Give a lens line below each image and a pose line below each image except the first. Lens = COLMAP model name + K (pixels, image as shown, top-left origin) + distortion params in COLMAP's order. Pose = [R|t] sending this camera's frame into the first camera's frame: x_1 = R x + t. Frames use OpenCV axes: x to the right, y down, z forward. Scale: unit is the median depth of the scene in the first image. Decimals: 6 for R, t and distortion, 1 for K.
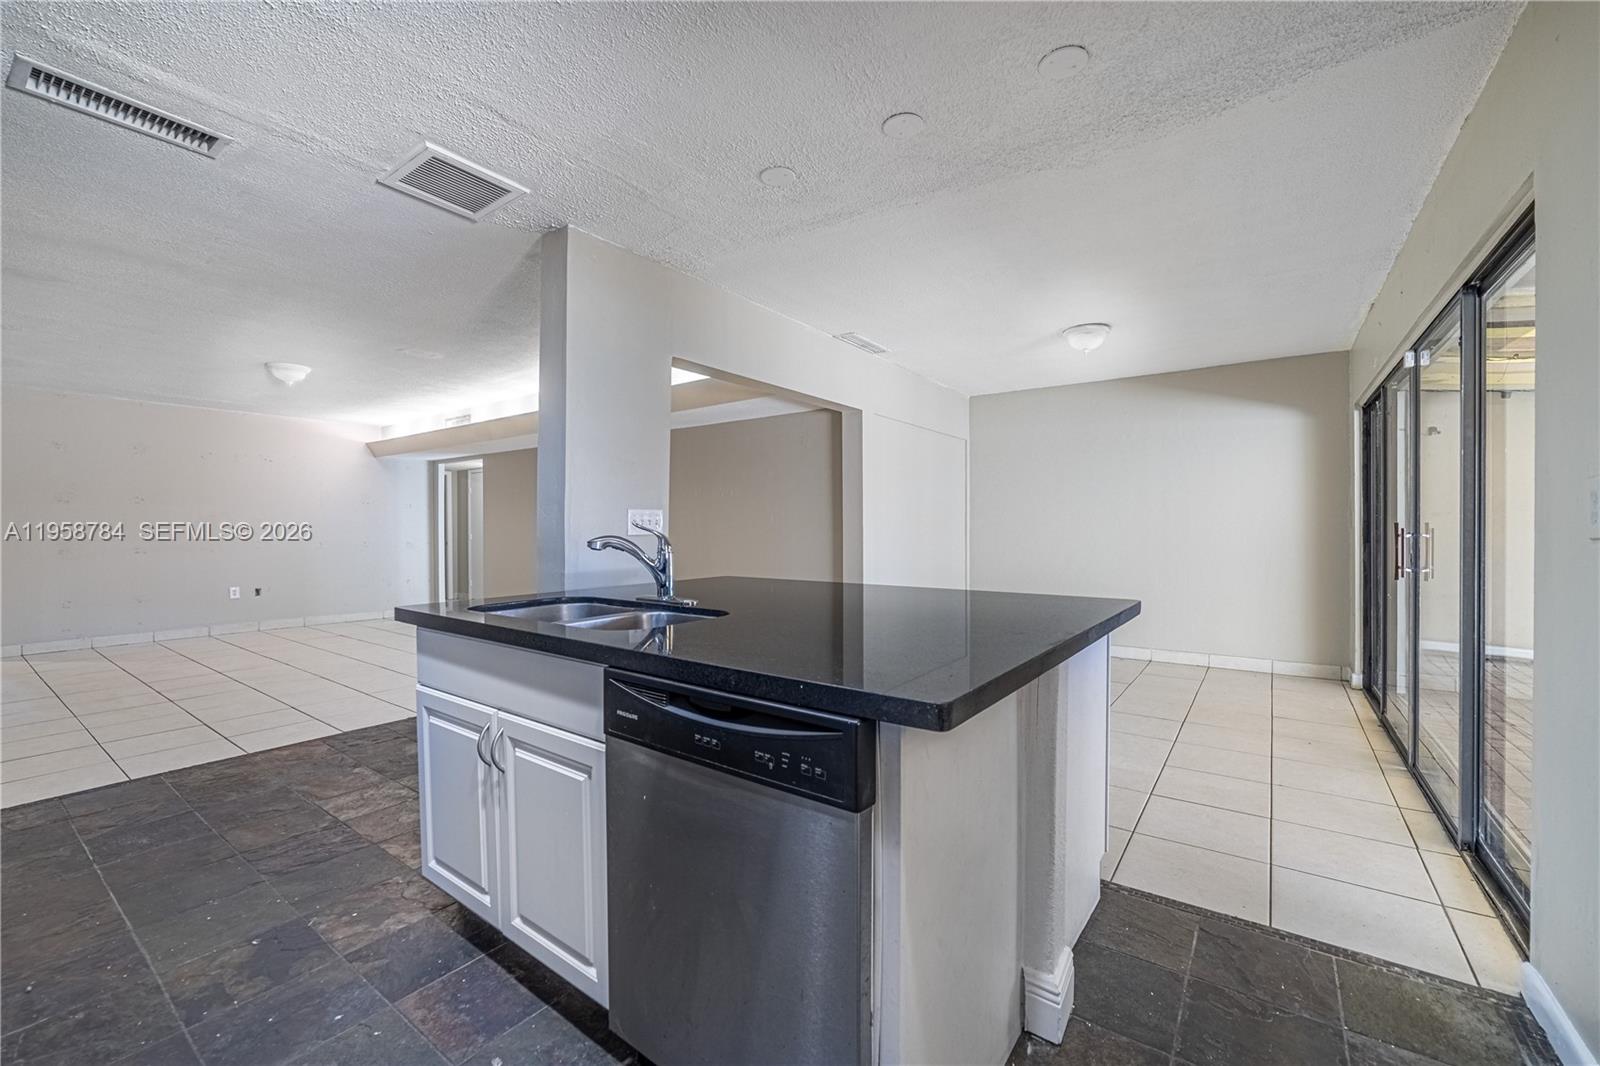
lens RADIAL K [[642.0, 0, 804.2], [0, 642.0, 527.3], [0, 0, 1]] dist [-0.006692, 0.001053]
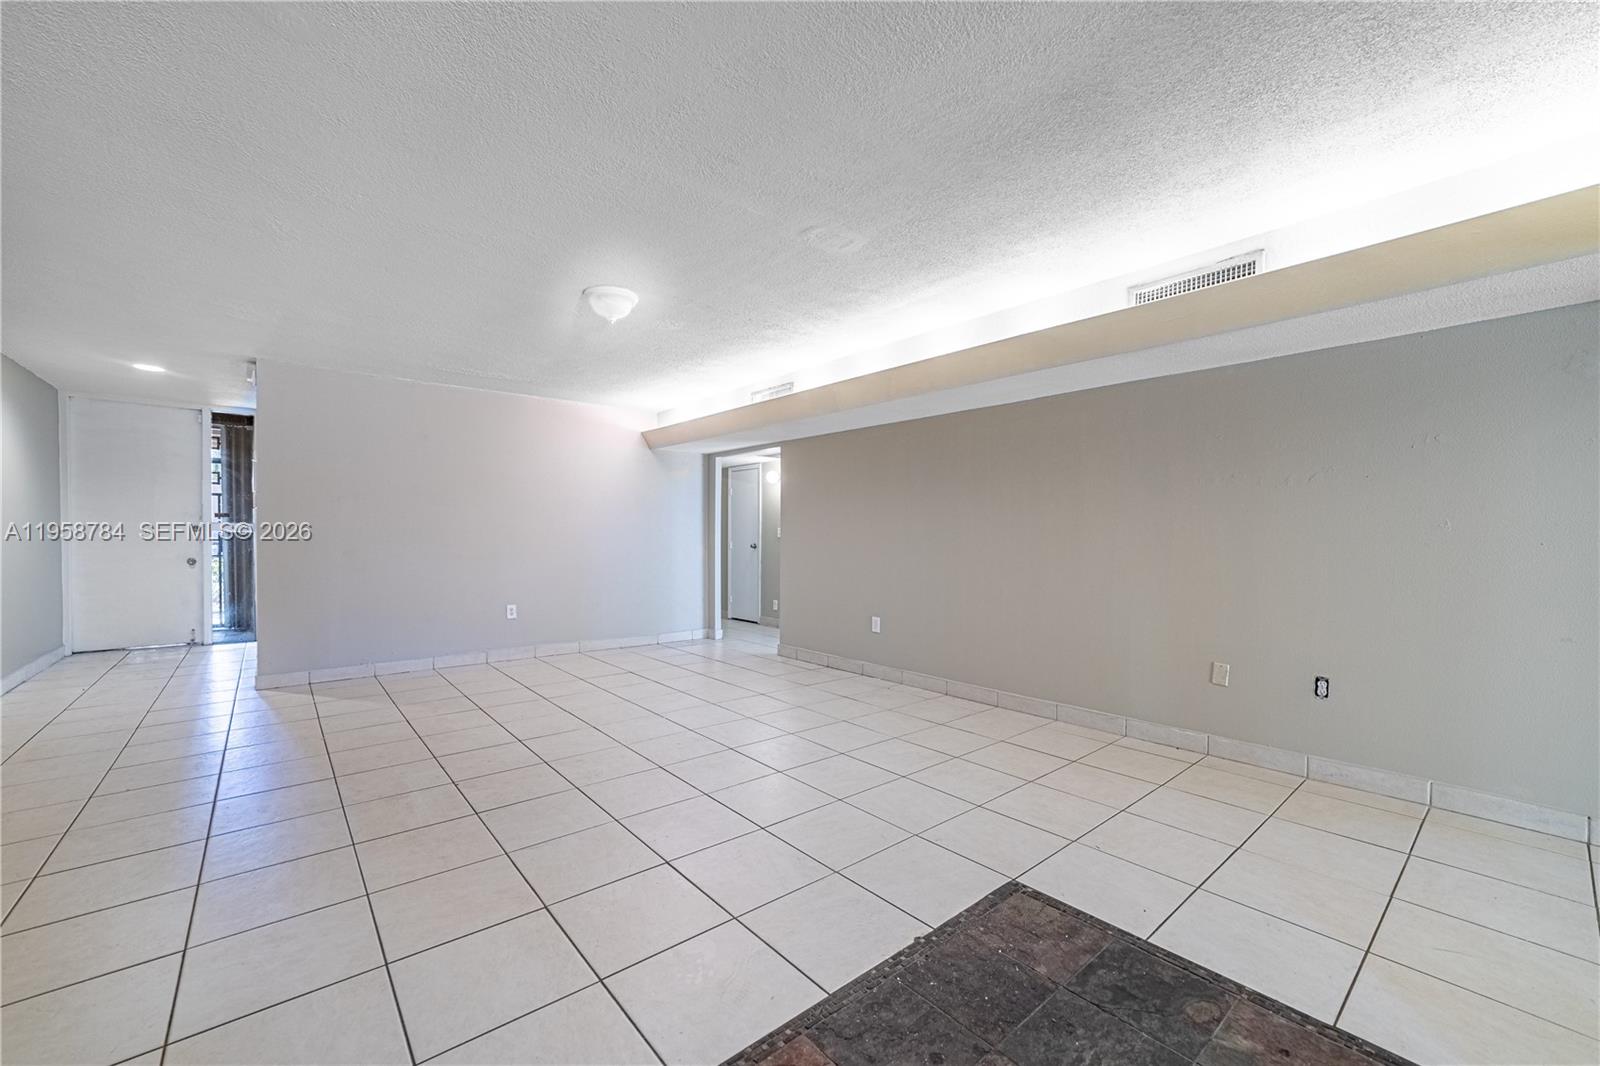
lens RADIAL K [[642.0, 0, 799.9], [0, 642.0, 539.1], [0, 0, 1]] dist [-0.006692, 0.001053]
pose [[0.966705, 0.008677, -0.255747, -0.314301], [-0.005179, 0.999884, 0.014347, -0.007607], [0.255842, -0.012545, 0.966637, 0.287114]]
